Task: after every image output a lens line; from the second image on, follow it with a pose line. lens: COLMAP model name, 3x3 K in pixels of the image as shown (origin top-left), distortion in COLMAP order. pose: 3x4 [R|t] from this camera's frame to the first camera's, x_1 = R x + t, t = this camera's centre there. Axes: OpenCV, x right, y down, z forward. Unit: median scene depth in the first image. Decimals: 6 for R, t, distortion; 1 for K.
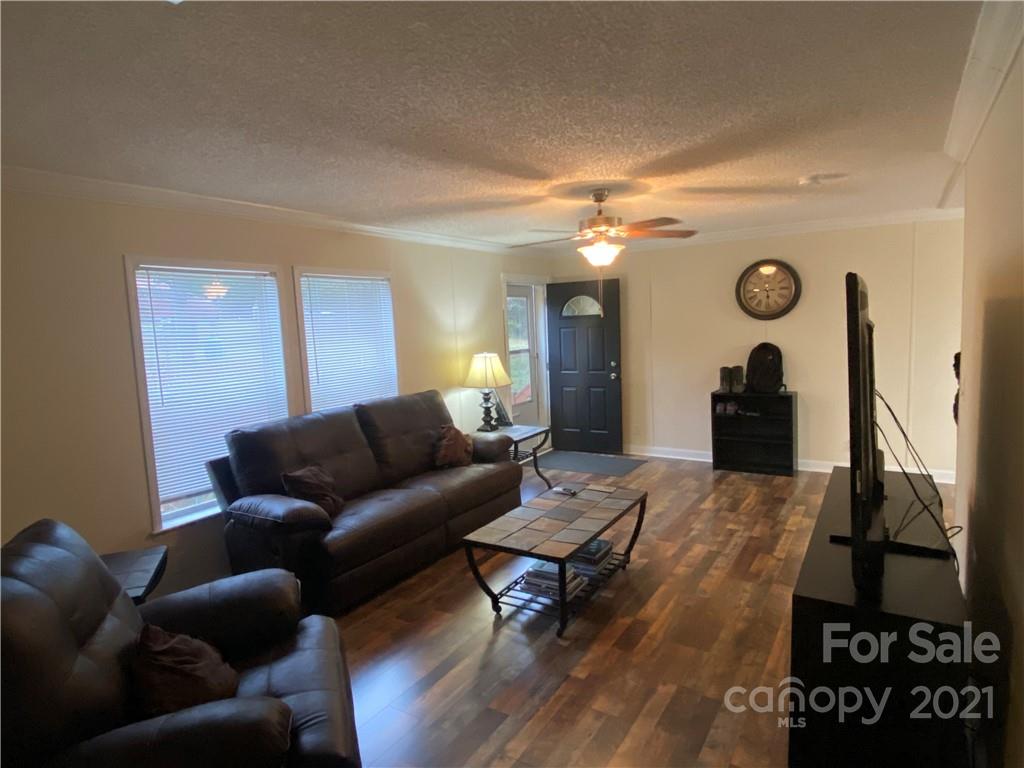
lens RADIAL K [[613.0, 0, 512.2], [0, 613.0, 389.5], [0, 0, 1]] dist [0.005151, -0.004009]
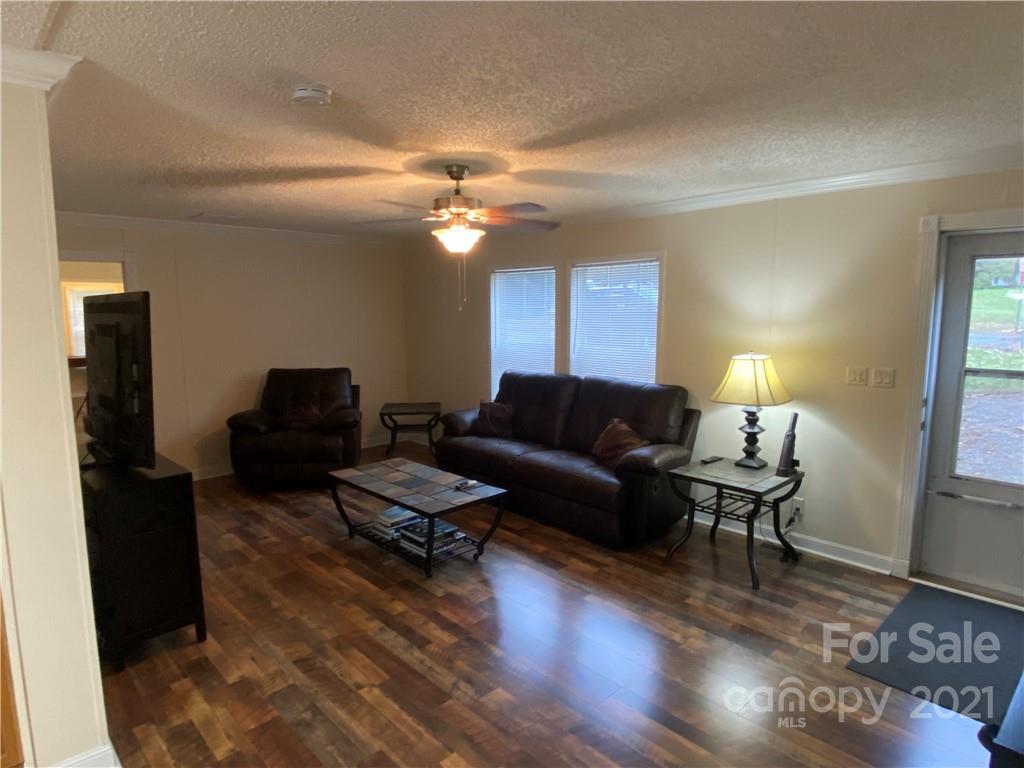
lens RADIAL K [[613.0, 0, 510.6], [0, 613.0, 379.3], [0, 0, 1]] dist [0.005151, -0.004009]
pose [[-0.254910, 0.171500, -0.951635, 0.967875], [-0.093273, 0.975196, 0.200731, -0.203844], [0.962456, 0.139930, -0.232591, 1.255329]]
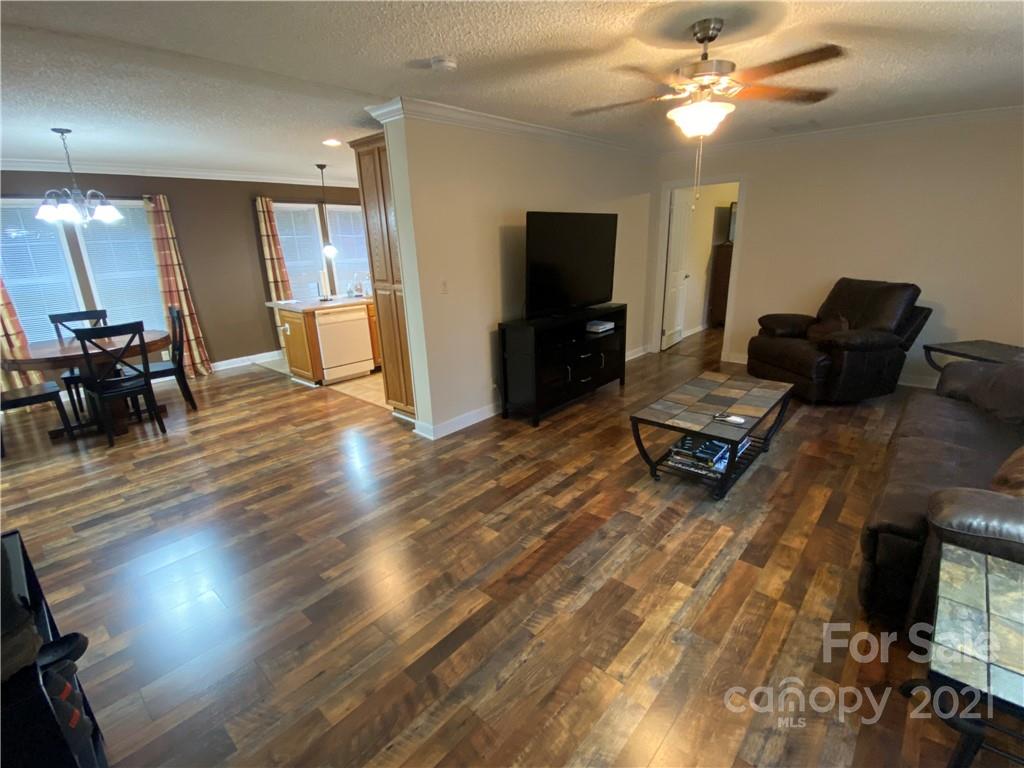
lens RADIAL K [[475.6, 0, 488.2], [0, 475.6, 383.2], [0, 0, 1]] dist [0.003641, 0.000022]
pose [[-0.973261, 0.022413, 0.228604, 0.259326], [0.112611, 0.913979, 0.389822, -0.183060], [-0.200202, 0.405142, -0.892064, 1.631025]]
